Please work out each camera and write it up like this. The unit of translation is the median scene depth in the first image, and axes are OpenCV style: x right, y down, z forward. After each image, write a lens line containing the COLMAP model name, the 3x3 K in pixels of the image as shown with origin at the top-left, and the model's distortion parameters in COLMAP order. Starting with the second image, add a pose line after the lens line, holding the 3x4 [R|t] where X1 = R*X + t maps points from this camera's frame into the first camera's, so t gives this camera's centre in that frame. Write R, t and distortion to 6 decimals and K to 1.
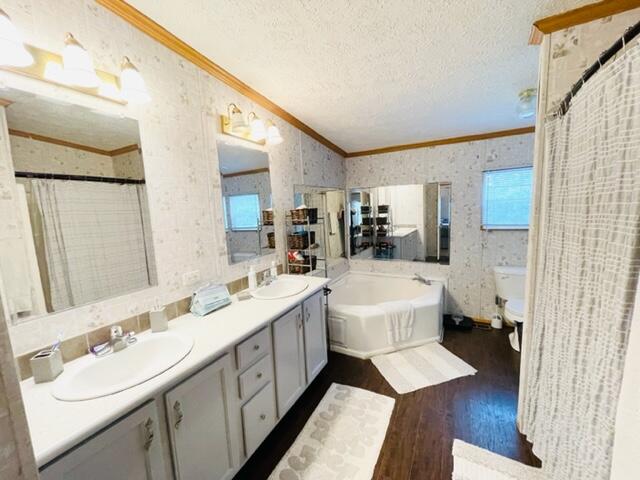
lens RADIAL K [[259.0, 0, 317.8], [0, 259.0, 241.0], [0, 0, 1]] dist [-0.001153, -0.000062]
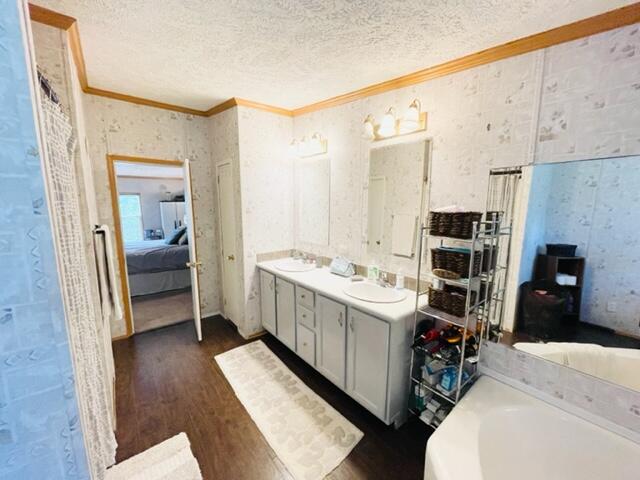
lens RADIAL K [[259.0, 0, 318.0], [0, 259.0, 240.1], [0, 0, 1]] dist [-0.001153, -0.000062]
pose [[-0.377253, 0.177615, -0.908919, 0.885930], [-0.099586, 0.967966, 0.230488, -0.235024], [0.920741, 0.177468, -0.347480, 1.277719]]
